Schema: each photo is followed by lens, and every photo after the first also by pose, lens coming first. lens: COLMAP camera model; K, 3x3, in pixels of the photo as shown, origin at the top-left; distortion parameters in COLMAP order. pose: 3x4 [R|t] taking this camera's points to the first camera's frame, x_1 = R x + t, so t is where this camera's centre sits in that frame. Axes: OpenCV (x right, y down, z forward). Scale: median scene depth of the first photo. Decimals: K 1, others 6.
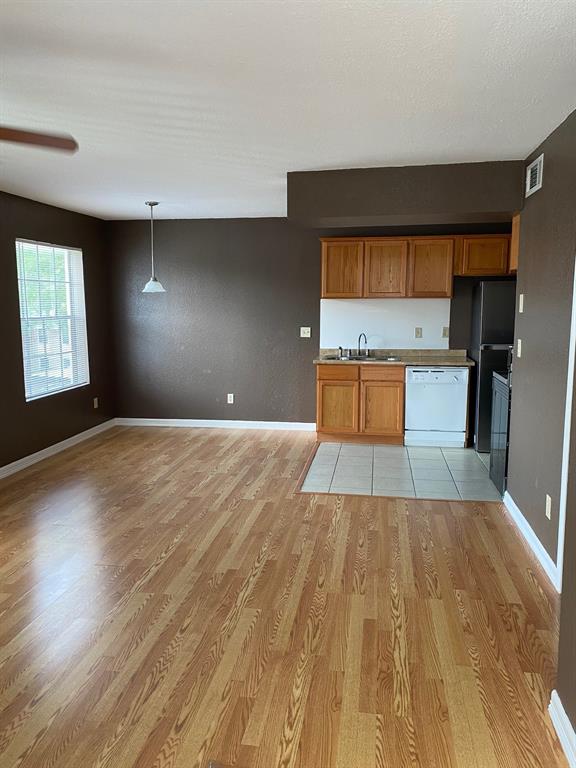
lens RADIAL K [[584.6, 0, 288.2], [0, 584.6, 383.5], [0, 0, 1]] dist [0.014864, -0.009786]
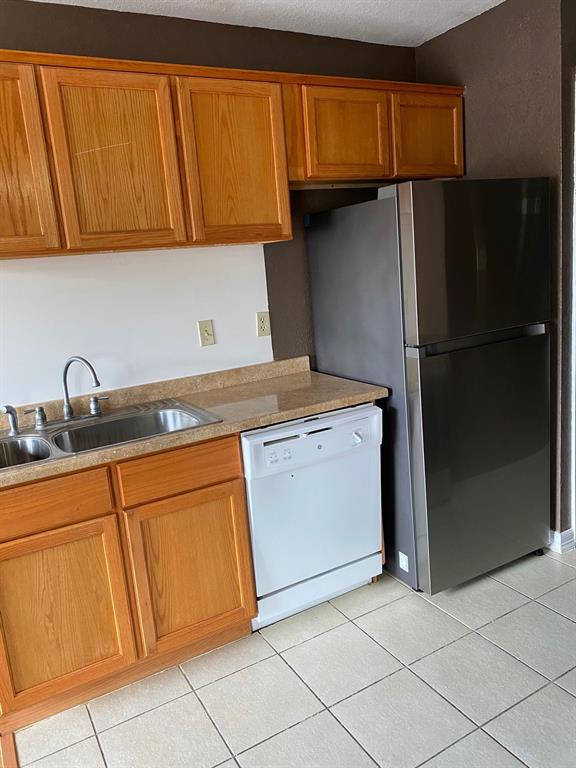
lens RADIAL K [[584.6, 0, 285.9], [0, 584.6, 384.4], [0, 0, 1]] dist [0.014864, -0.009786]
pose [[0.789458, -0.188713, 0.584074, 0.005968], [0.164788, 0.981793, 0.094481, -0.023543], [-0.591270, 0.021660, 0.806183, 0.185949]]
